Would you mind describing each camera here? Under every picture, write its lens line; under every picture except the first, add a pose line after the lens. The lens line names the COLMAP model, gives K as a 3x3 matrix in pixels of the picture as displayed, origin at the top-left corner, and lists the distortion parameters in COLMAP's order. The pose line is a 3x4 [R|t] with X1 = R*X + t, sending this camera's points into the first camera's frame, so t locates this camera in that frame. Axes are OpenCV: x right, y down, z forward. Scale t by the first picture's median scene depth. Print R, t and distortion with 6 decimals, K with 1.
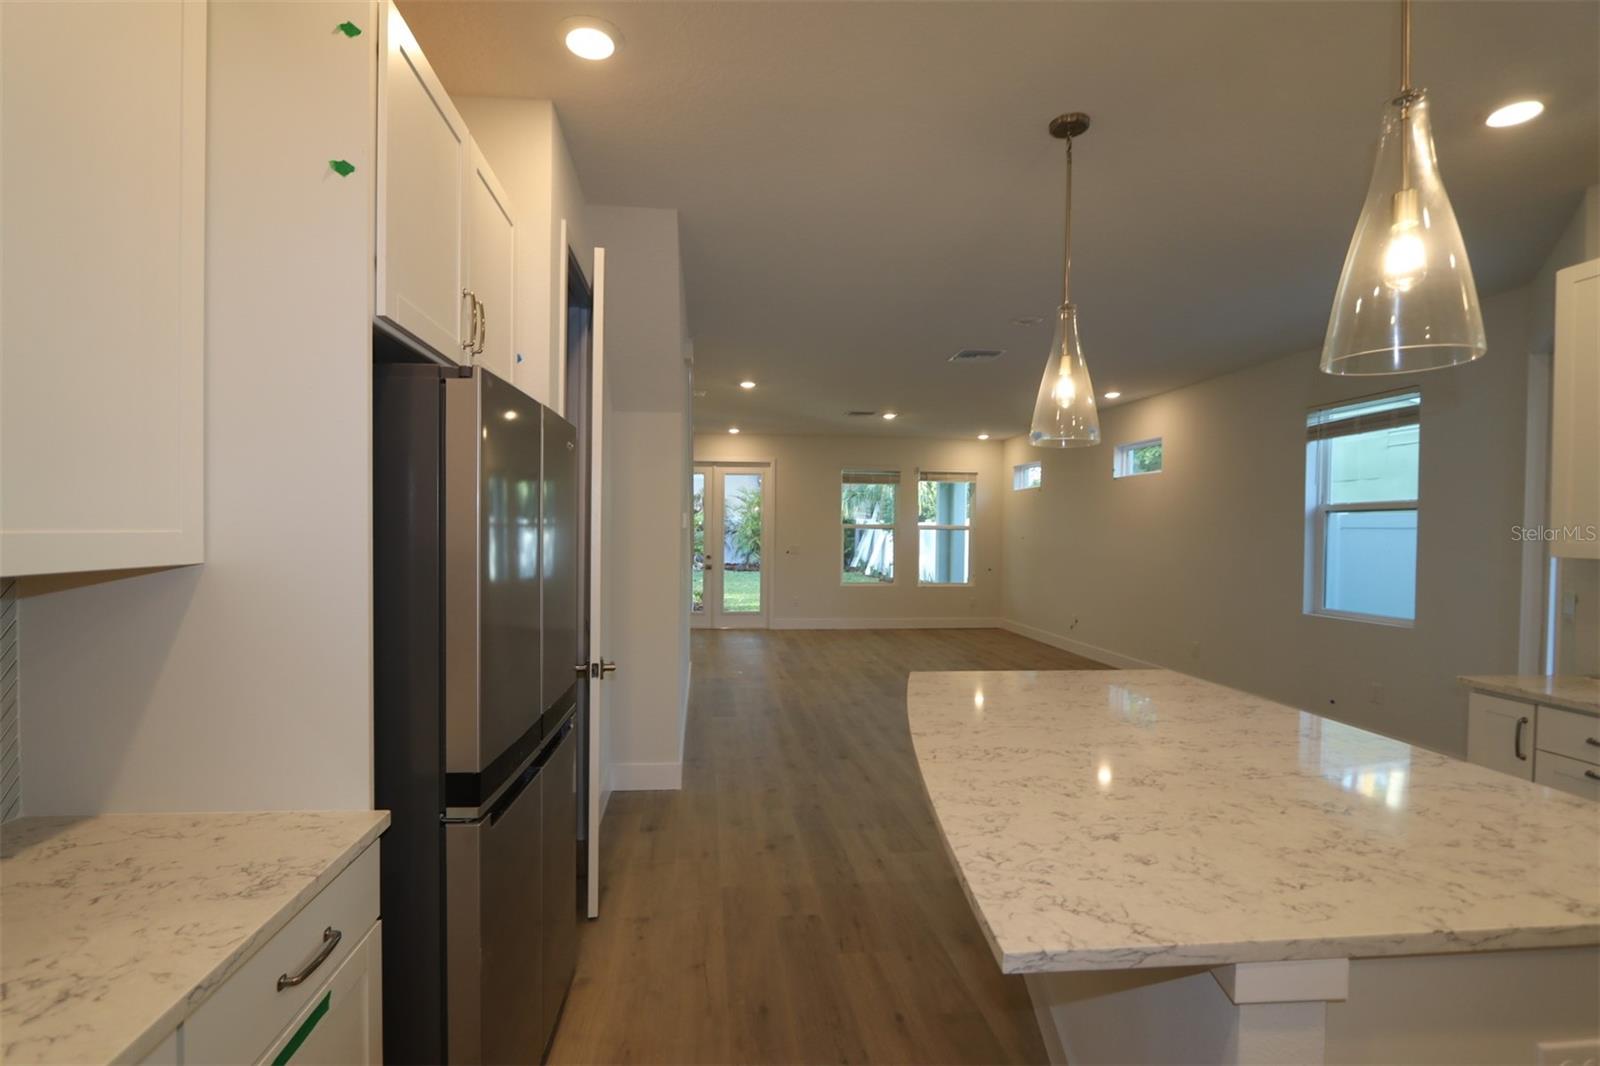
lens RADIAL K [[745.6, 0, 778.9], [0, 745.6, 543.2], [0, 0, 1]] dist [-0.016137, 0.001853]
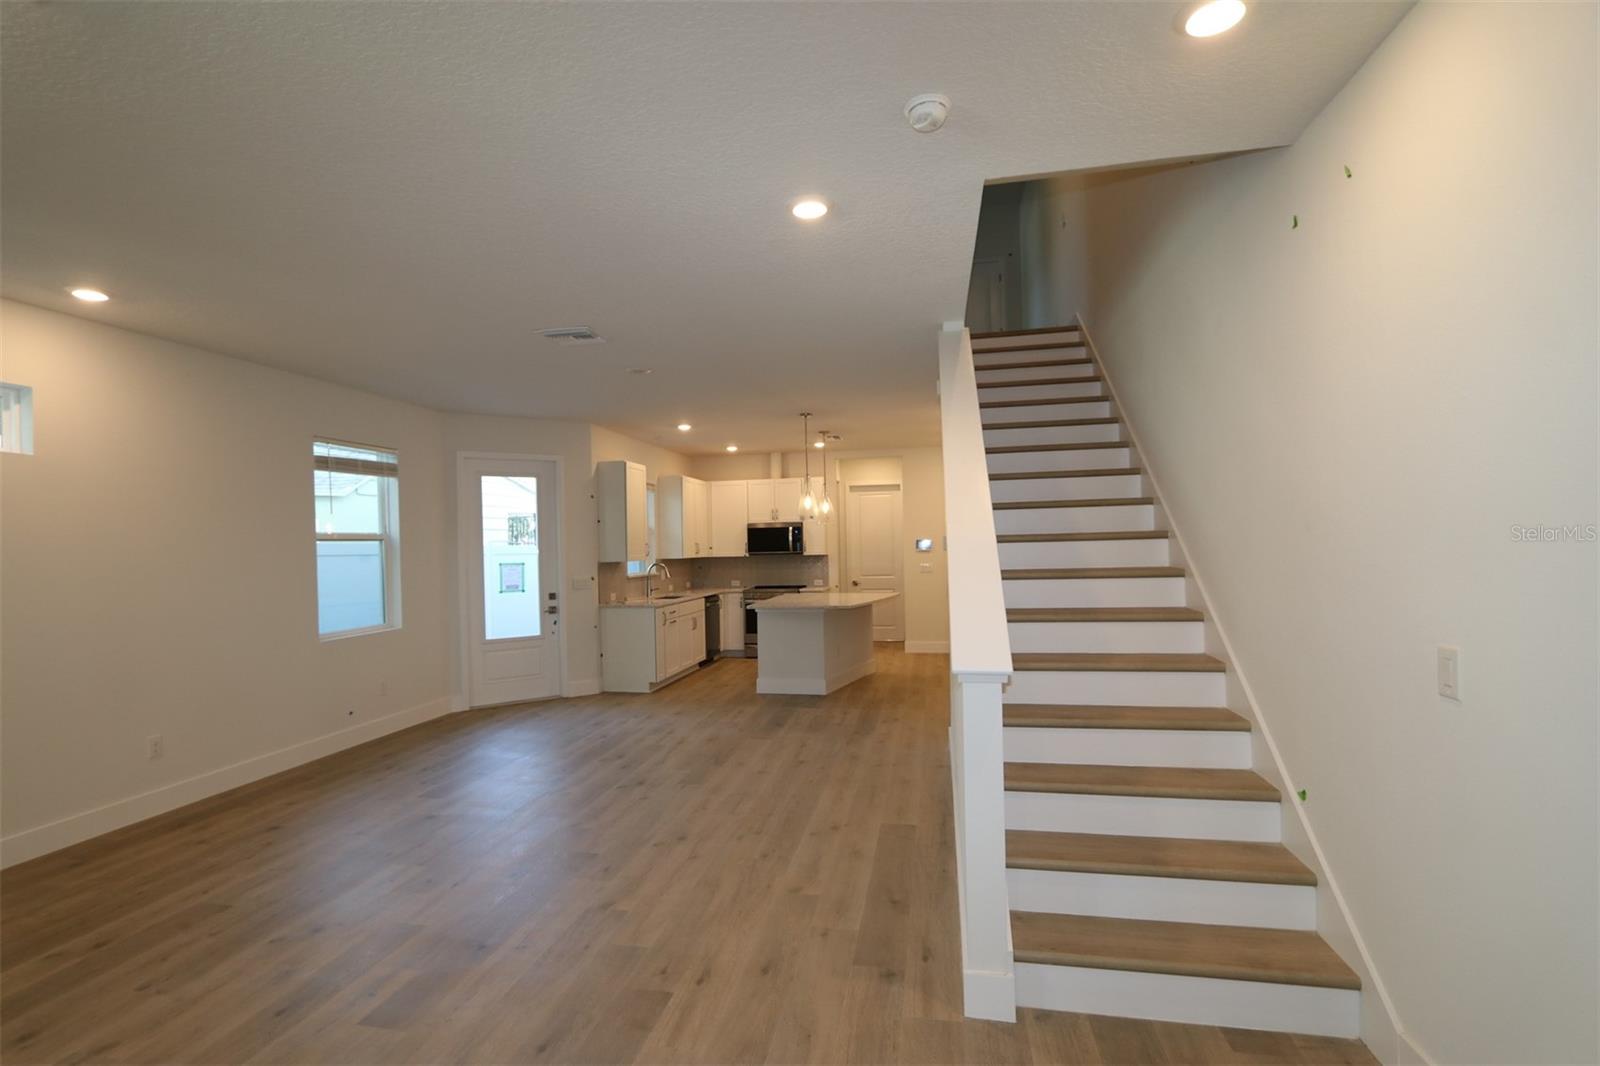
lens RADIAL K [[745.6, 0, 778.9], [0, 745.6, 543.2], [0, 0, 1]] dist [-0.016137, 0.001853]
pose [[-0.952342, 0.011472, 0.304817, -0.259115], [0.017269, 0.999718, 0.016329, -0.059301], [-0.304543, 0.020814, -0.952271, 2.428087]]
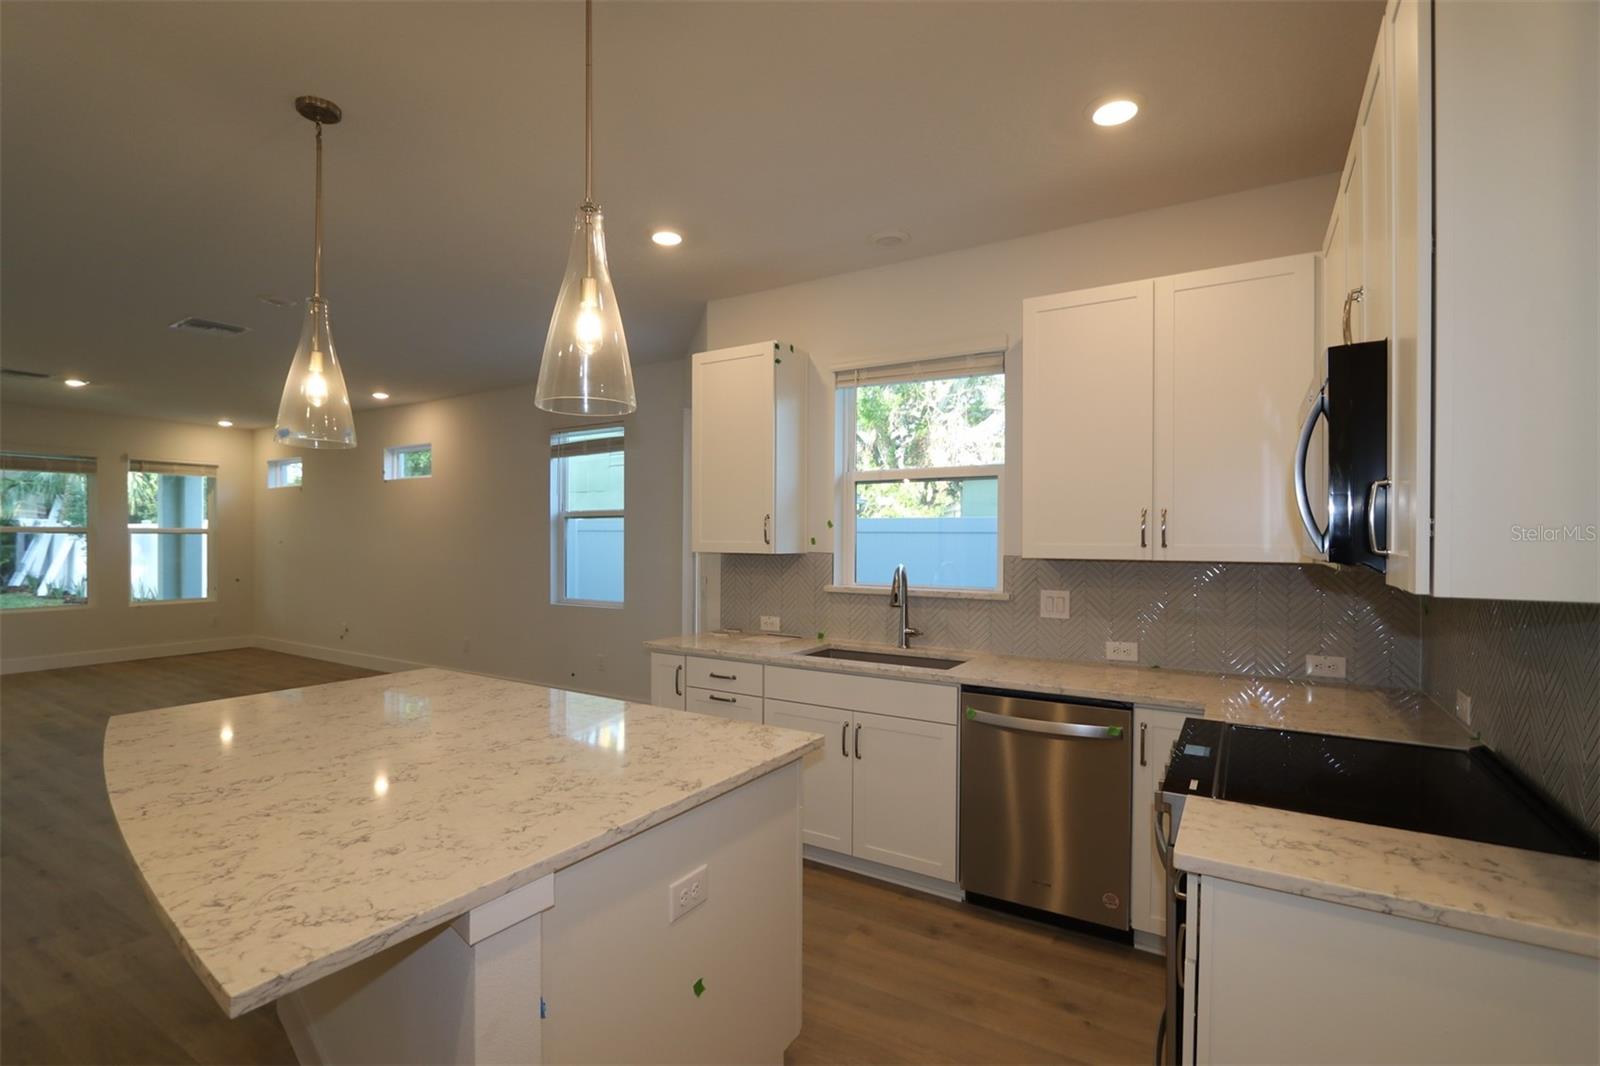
lens RADIAL K [[745.6, 0, 778.9], [0, 745.6, 543.2], [0, 0, 1]] dist [-0.016137, 0.001853]
pose [[0.617610, -0.014697, 0.786347, 0.002775], [0.017187, 0.999839, 0.005188, -0.001881], [-0.786297, 0.010311, 0.617763, -0.026547]]
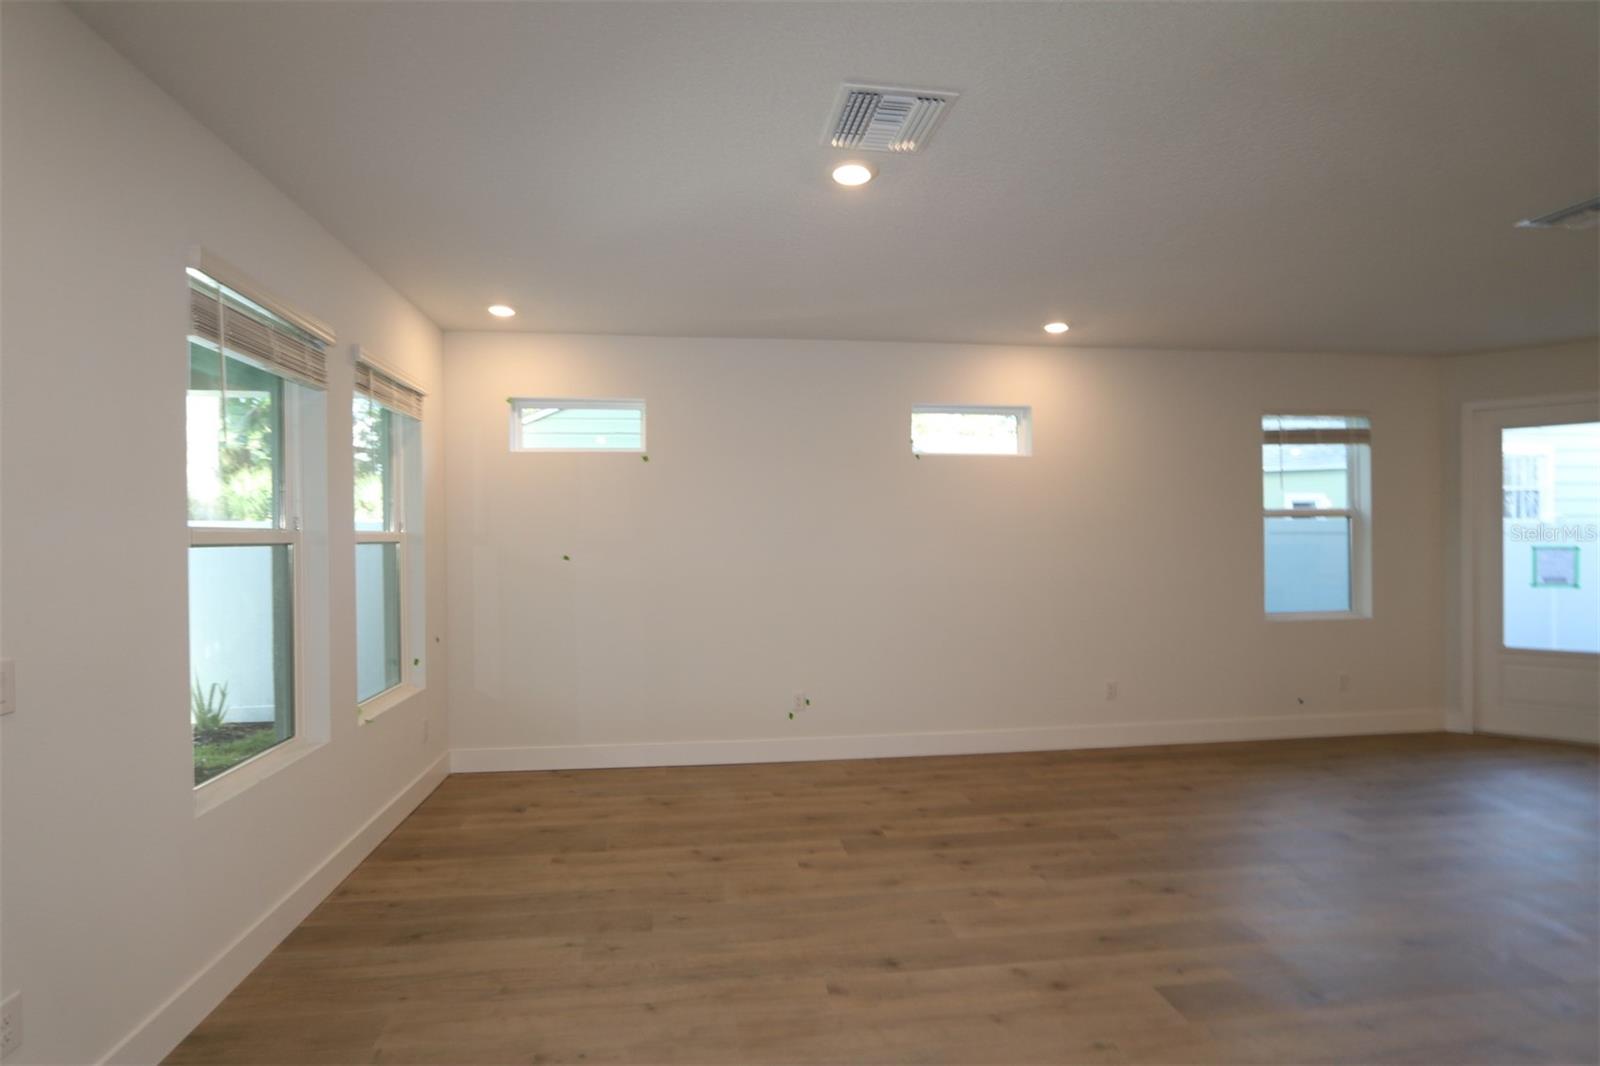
lens RADIAL K [[745.6, 0, 778.9], [0, 745.6, 543.2], [0, 0, 1]] dist [-0.016137, 0.001853]
pose [[-0.019238, -0.017299, 0.999665, -0.351107], [0.024265, 0.999548, 0.017764, -0.055039], [-0.999520, 0.024599, -0.018809, 2.287341]]
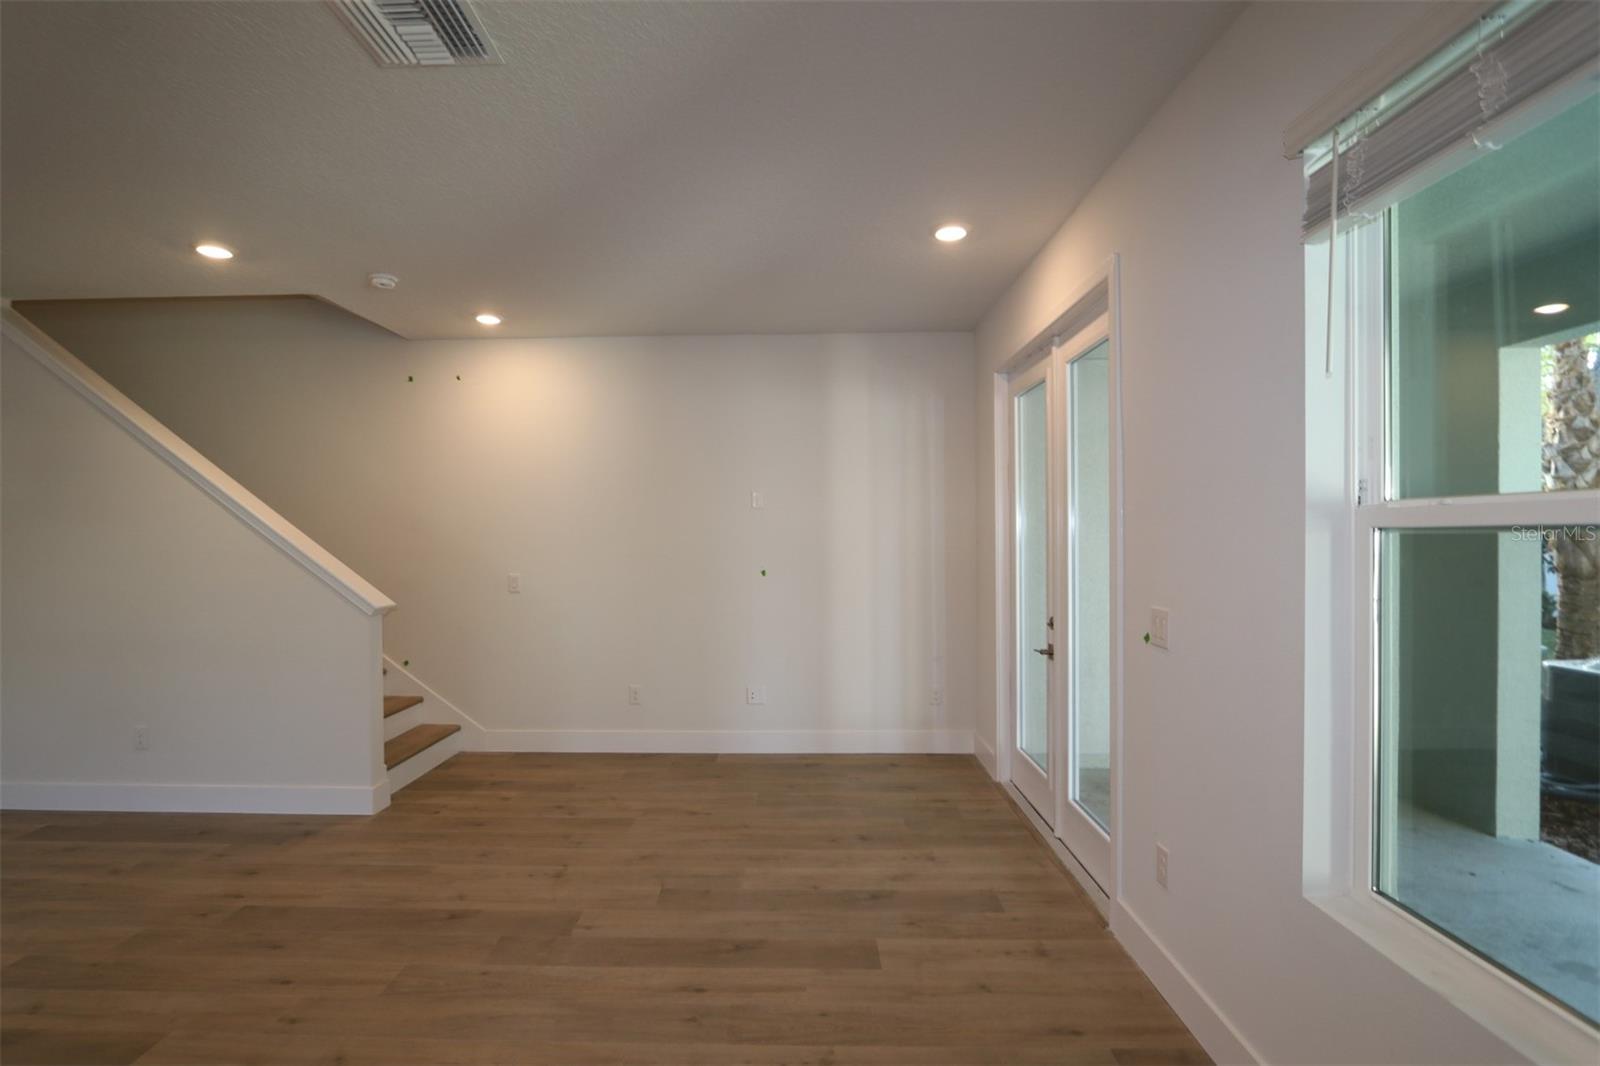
lens RADIAL K [[745.6, 0, 778.9], [0, 745.6, 543.2], [0, 0, 1]] dist [-0.016137, 0.001853]
pose [[-0.129934, 0.001824, -0.991521, 0.686436], [-0.013398, 0.999904, 0.003595, -0.044744], [0.991432, 0.013751, -0.129897, 2.489734]]
